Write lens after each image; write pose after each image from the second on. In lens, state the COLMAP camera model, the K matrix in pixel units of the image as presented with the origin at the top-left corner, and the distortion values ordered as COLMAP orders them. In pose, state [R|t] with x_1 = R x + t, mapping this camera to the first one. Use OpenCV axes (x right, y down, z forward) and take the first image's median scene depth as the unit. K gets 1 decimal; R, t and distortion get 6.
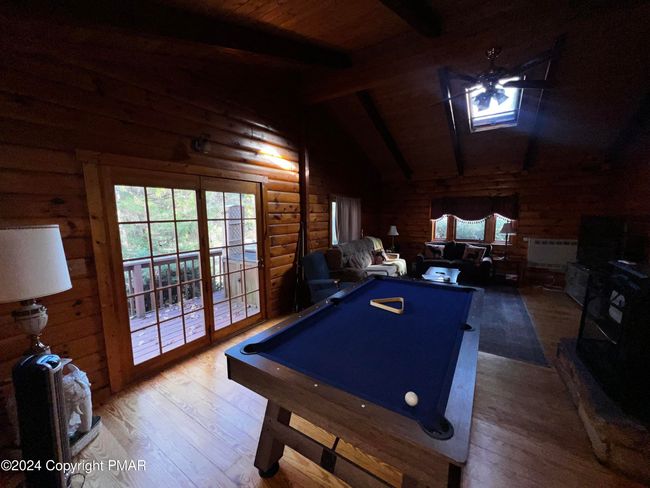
lens RADIAL K [[258.4, 0, 325.8], [0, 258.4, 247.1], [0, 0, 1]] dist [-0.001217, 0.000086]
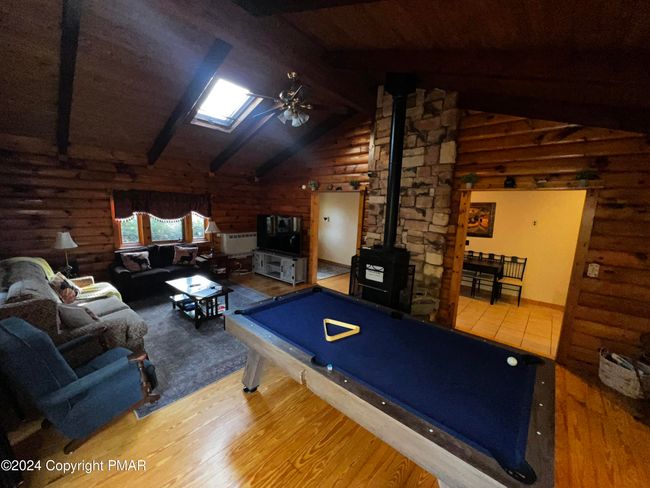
lens RADIAL K [[258.4, 0, 325.8], [0, 258.4, 247.1], [0, 0, 1]] dist [-0.001217, 0.000086]
pose [[0.148193, -0.139542, 0.979064, -0.264139], [0.088567, 0.987890, 0.127394, -0.081400], [-0.984985, 0.067834, 0.158758, 0.380182]]
